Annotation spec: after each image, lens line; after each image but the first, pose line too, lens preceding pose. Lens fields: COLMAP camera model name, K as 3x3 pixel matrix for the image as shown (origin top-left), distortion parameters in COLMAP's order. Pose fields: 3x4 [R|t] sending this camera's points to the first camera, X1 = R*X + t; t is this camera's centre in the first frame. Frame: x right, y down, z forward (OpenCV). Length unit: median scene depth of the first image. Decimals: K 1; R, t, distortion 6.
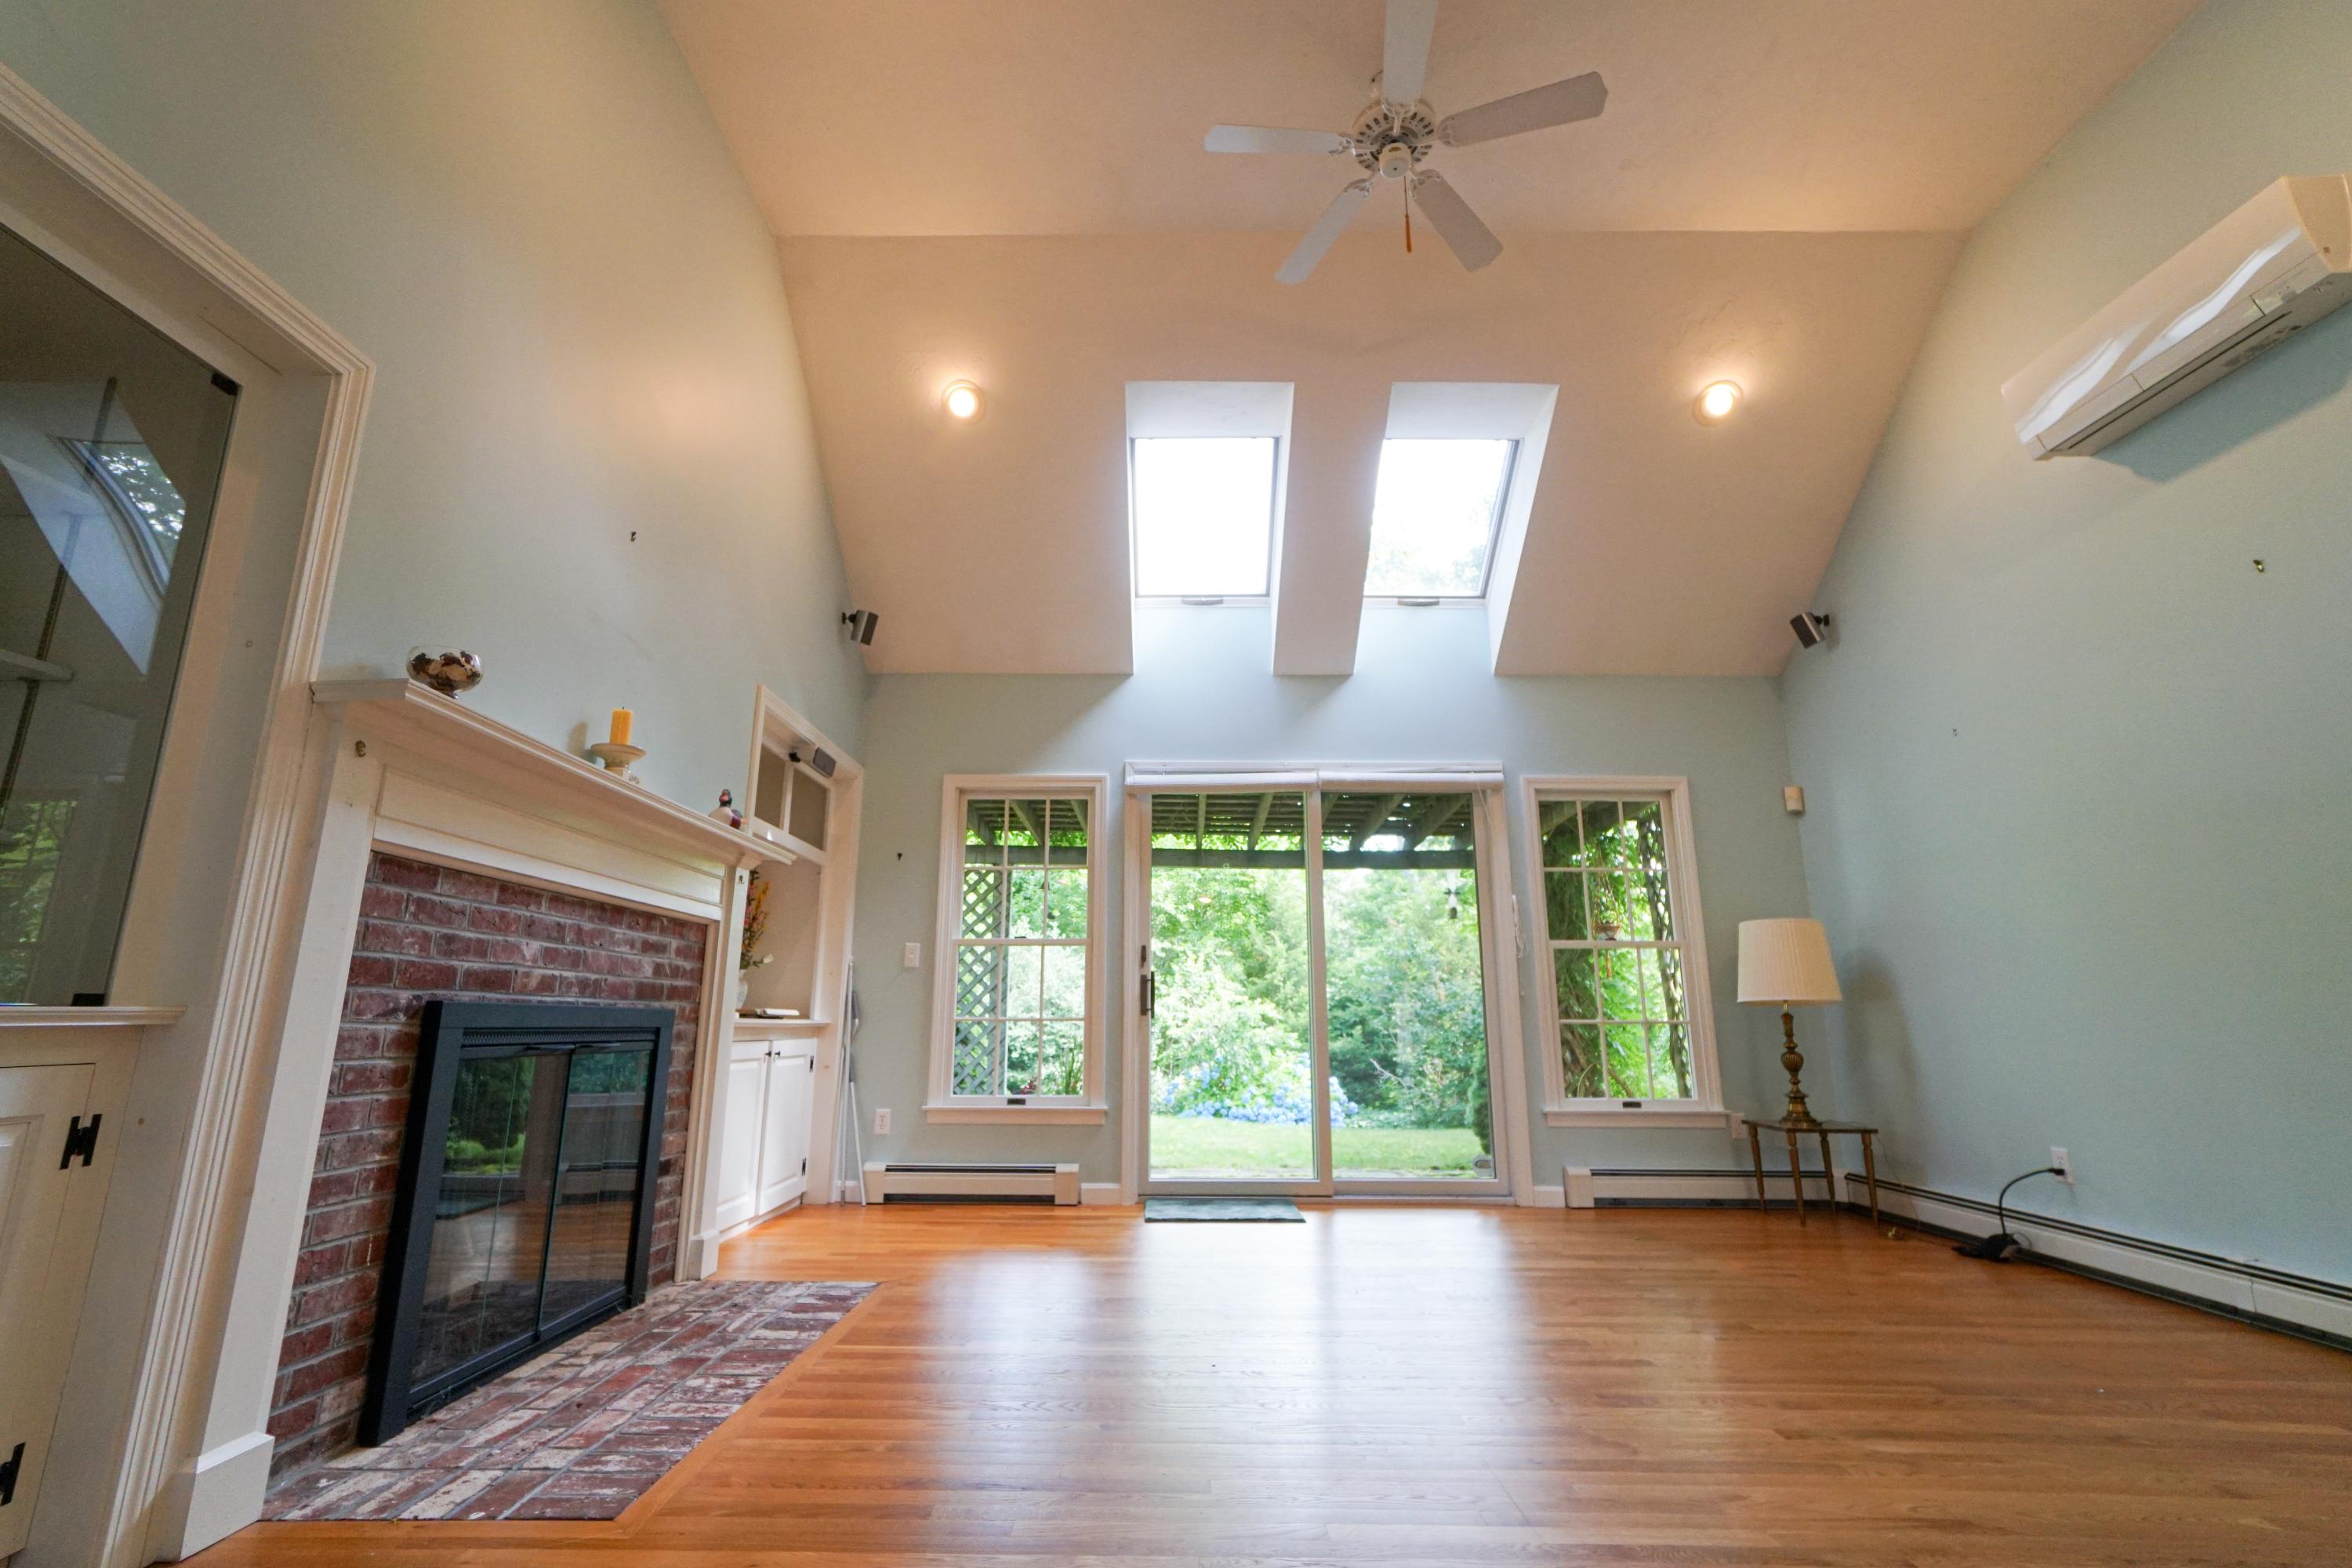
lens RADIAL K [[1049.2, 0, 1149.8], [0, 1049.2, 780.5], [0, 0, 1]] dist [-0.020359, 0.016692]
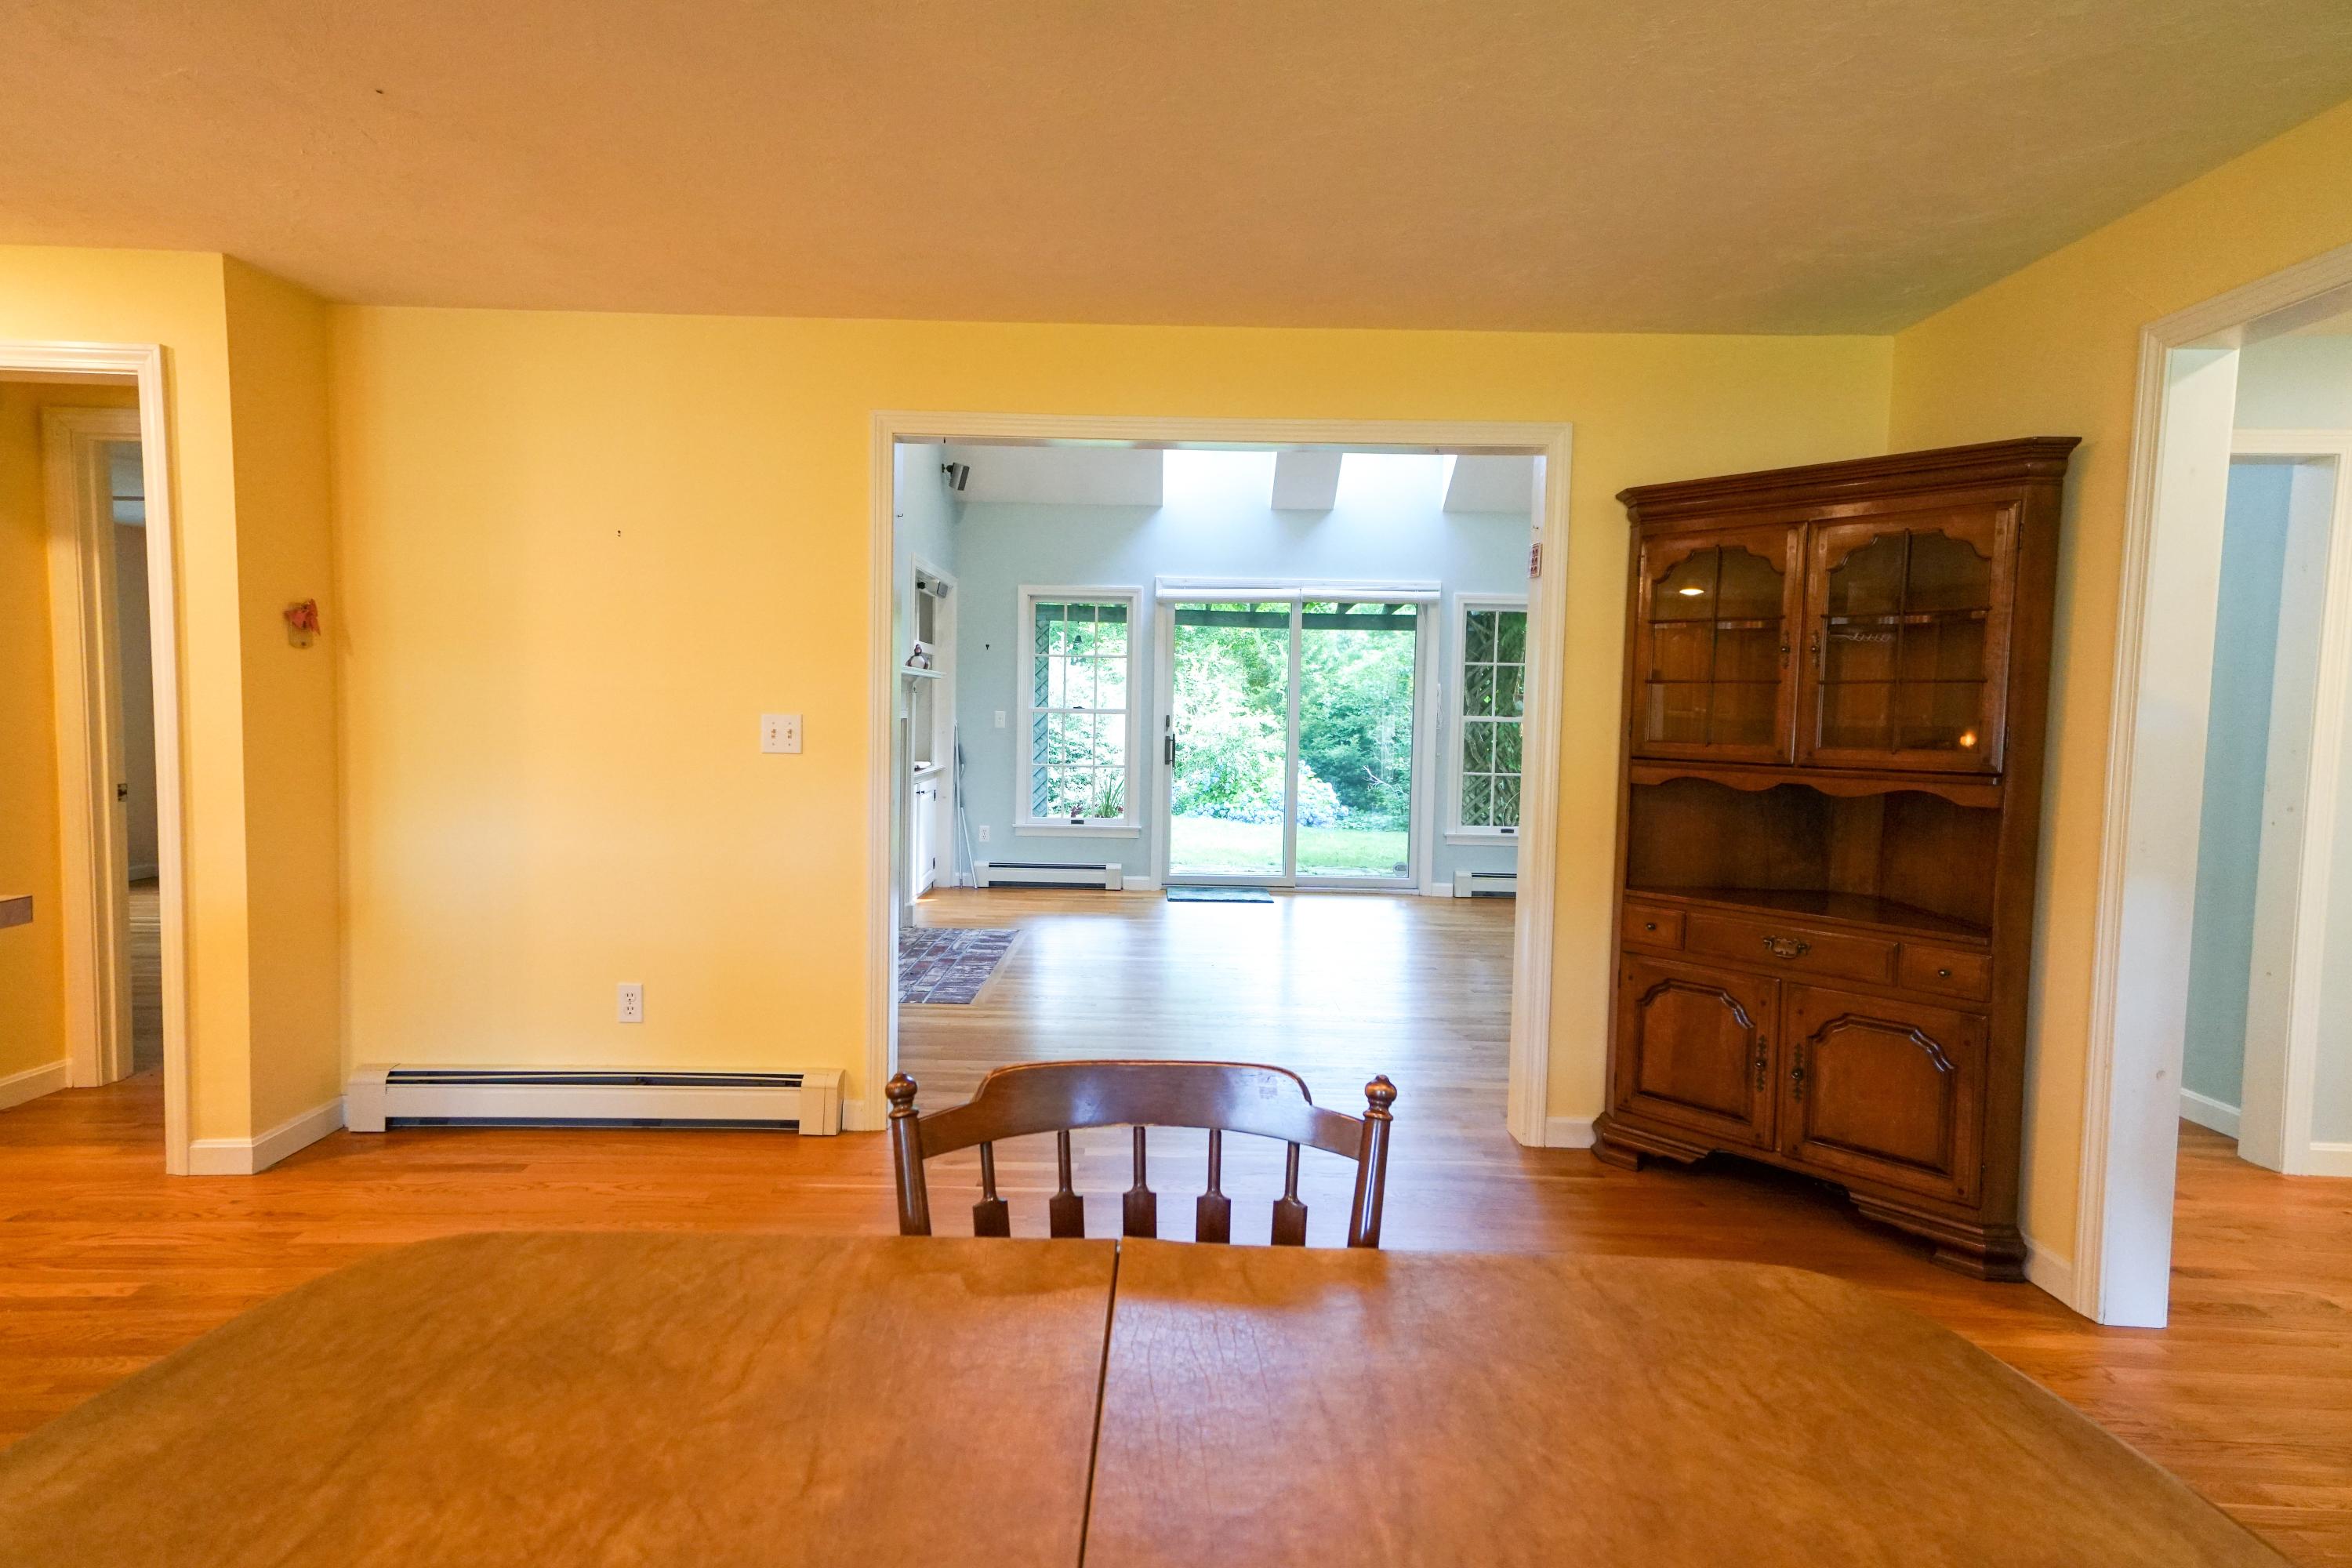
lens RADIAL K [[1194.2, 0, 1158.0], [0, 1194.2, 780.1], [0, 0, 1]] dist [0.032268, 0.007343]
pose [[0.999816, 0.014230, 0.012838, -0.042670], [-0.017297, 0.958449, 0.284738, -0.232193], [-0.008253, -0.284908, 0.958519, -0.592983]]
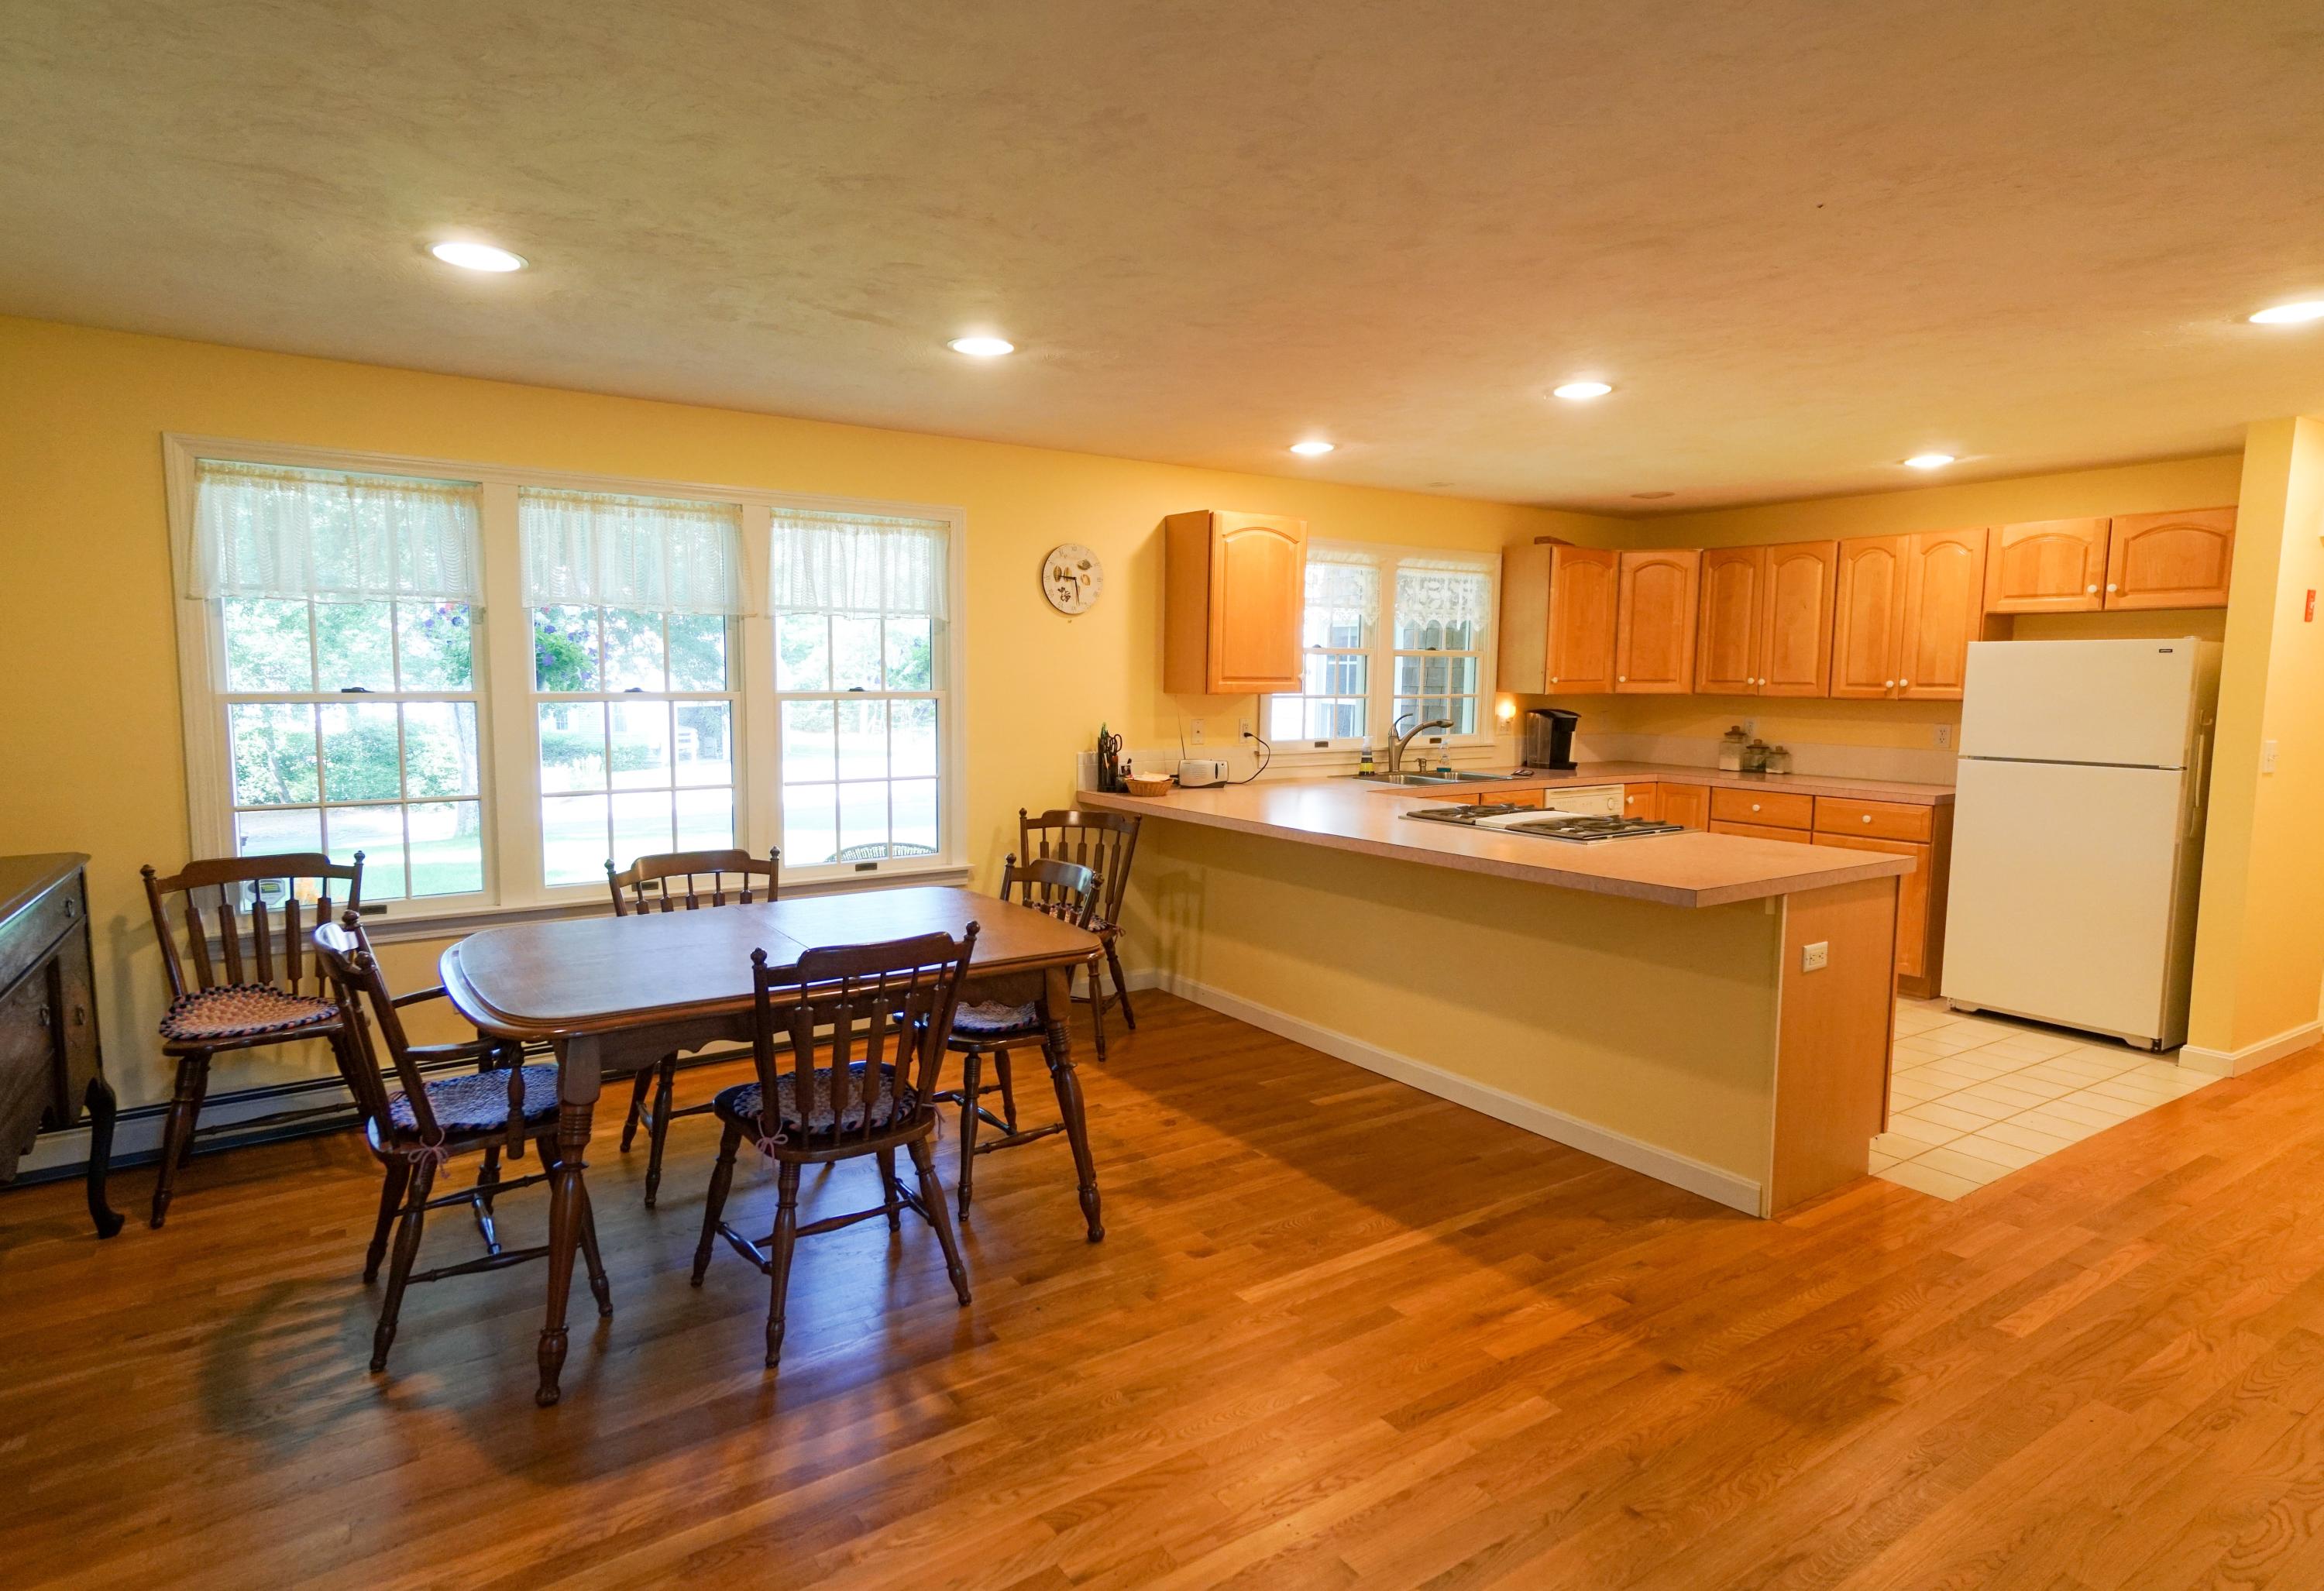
lens RADIAL K [[1248.7, 0, 1120.4], [0, 1248.7, 788.6], [0, 0, 1]] dist [0.037318, 0.000664]
pose [[-0.819800, 0.043760, -0.570975, 0.189485], [0.117980, 0.988592, -0.093629, -0.093737], [0.560364, -0.144121, -0.815611, 0.173280]]
